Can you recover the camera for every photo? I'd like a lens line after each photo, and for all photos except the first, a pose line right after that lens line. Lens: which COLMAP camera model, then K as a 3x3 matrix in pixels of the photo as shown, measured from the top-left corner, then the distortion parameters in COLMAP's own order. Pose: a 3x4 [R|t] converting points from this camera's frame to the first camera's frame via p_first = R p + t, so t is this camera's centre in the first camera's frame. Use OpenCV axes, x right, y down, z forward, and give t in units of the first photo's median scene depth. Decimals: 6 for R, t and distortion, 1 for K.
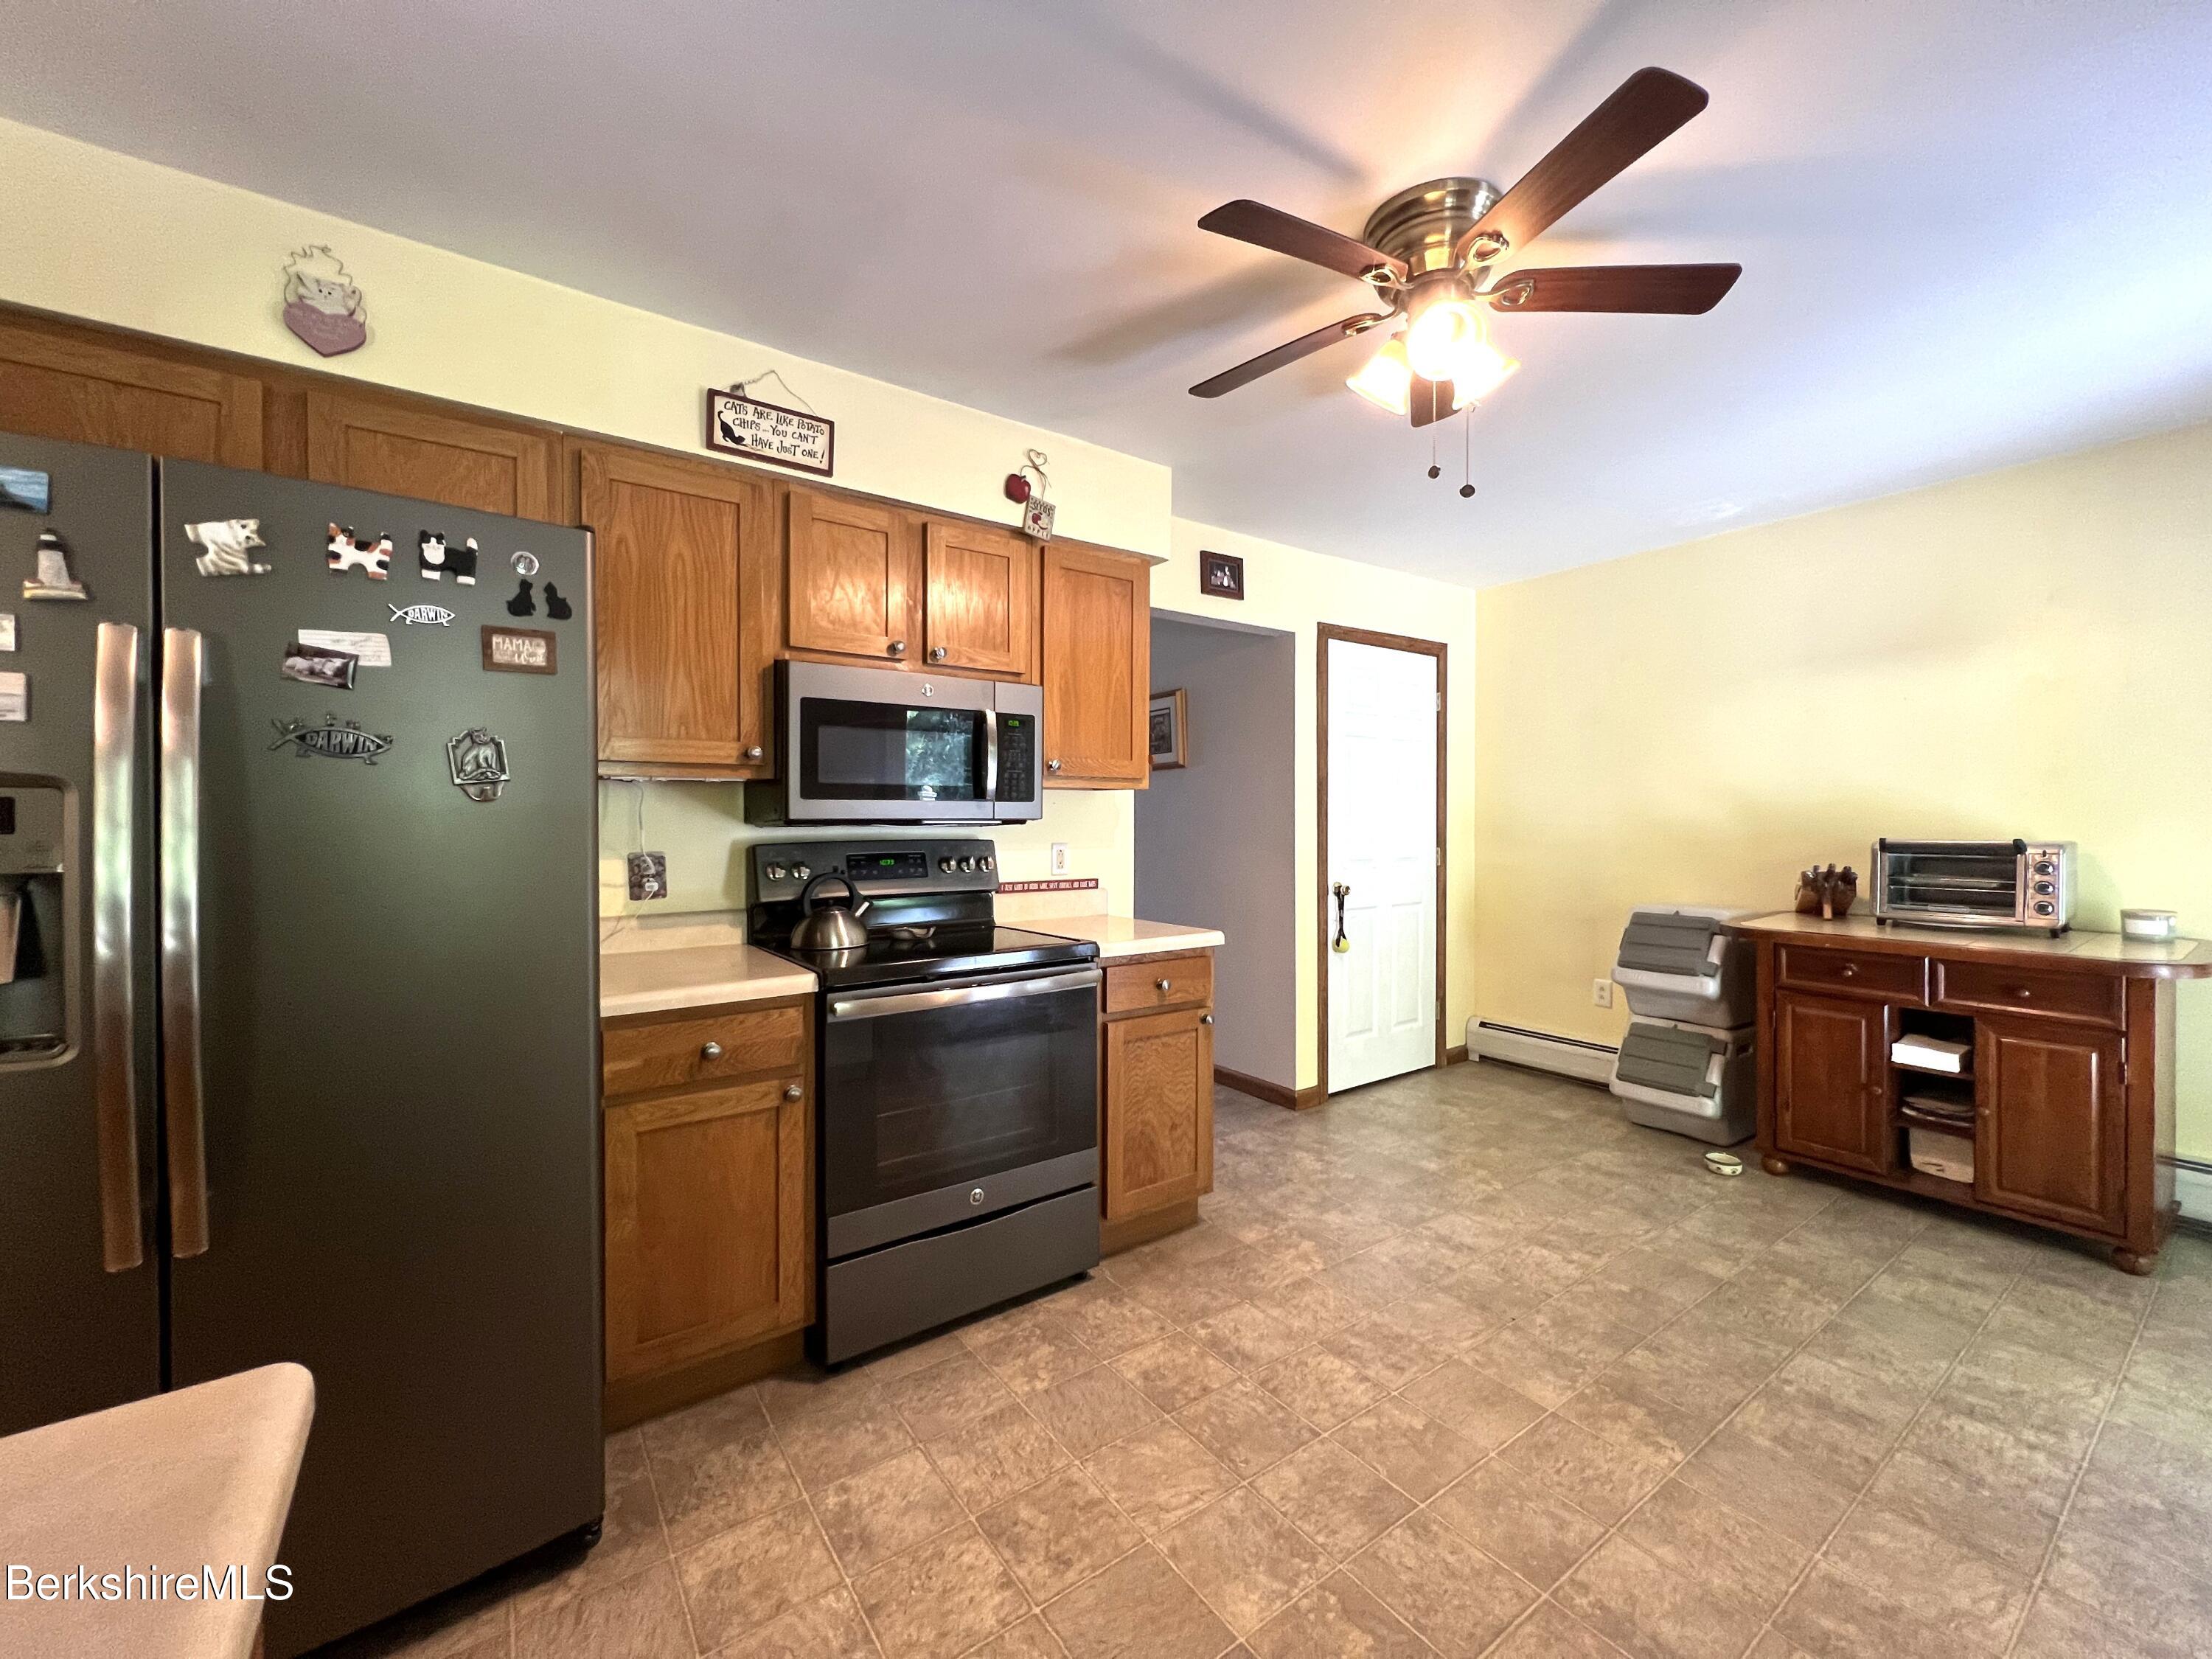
lens RADIAL K [[883.3, 0, 1100.9], [0, 883.3, 819.3], [0, 0, 1]] dist [-0.003887, 0.000270]
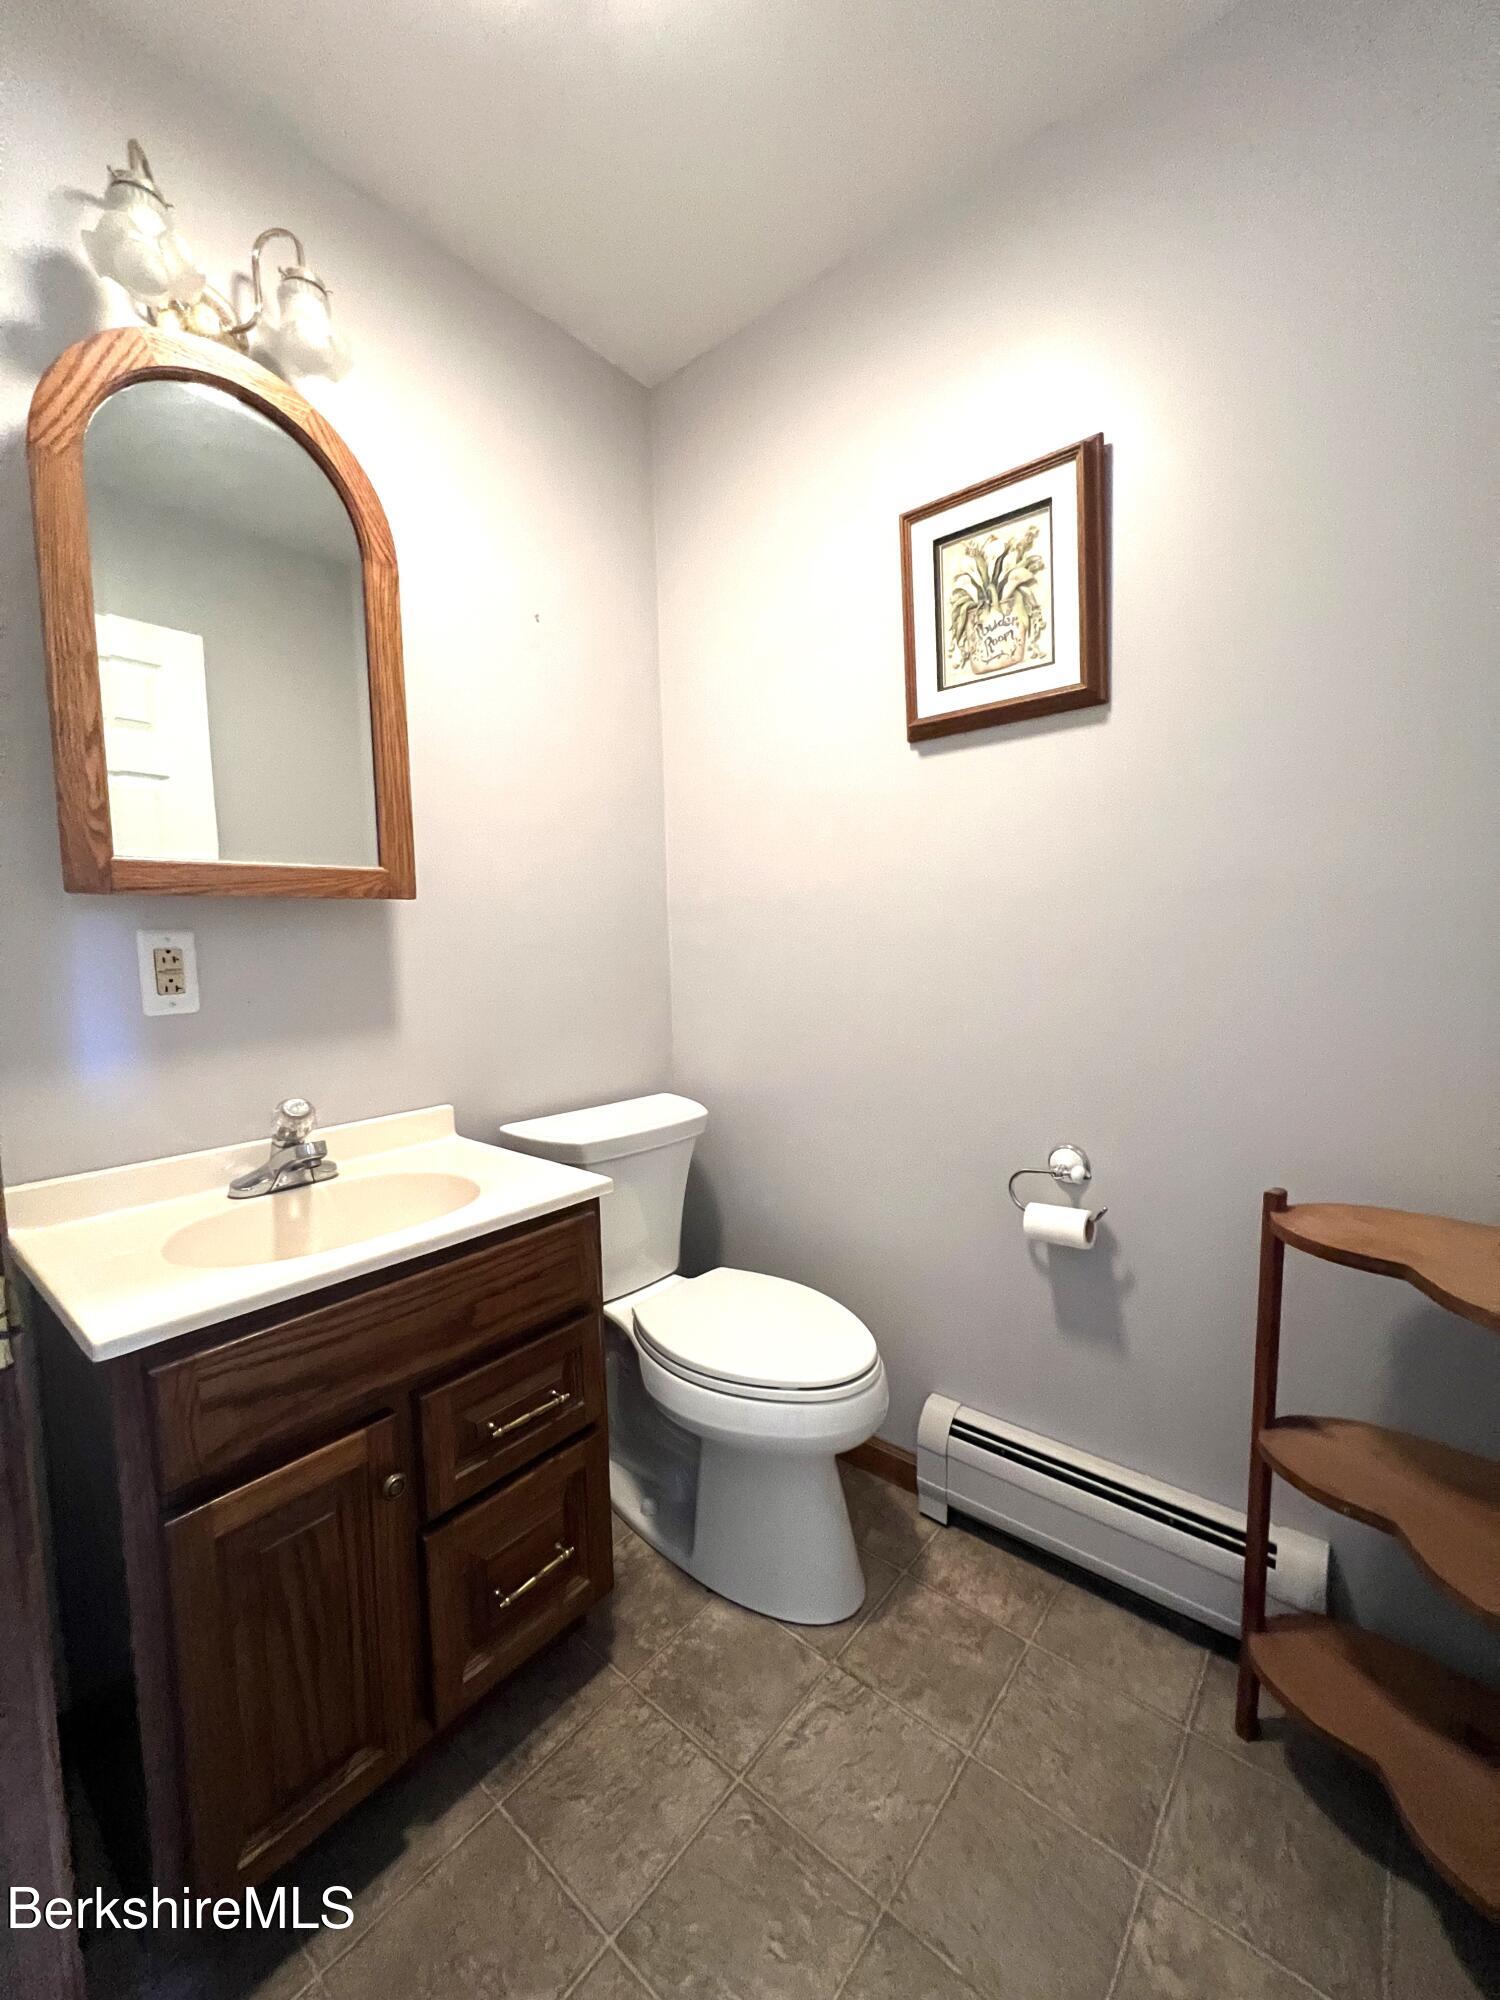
lens RADIAL K [[798.7, 0, 752.8], [0, 798.7, 995.2], [0, 0, 1]] dist [-0.003887, 0.000270]
pose [[-0.965822, 0.052058, -0.253926, 0.300783], [0.034886, 0.996818, 0.071671, 0.068523], [0.256850, 0.060363, -0.964564, 1.691354]]
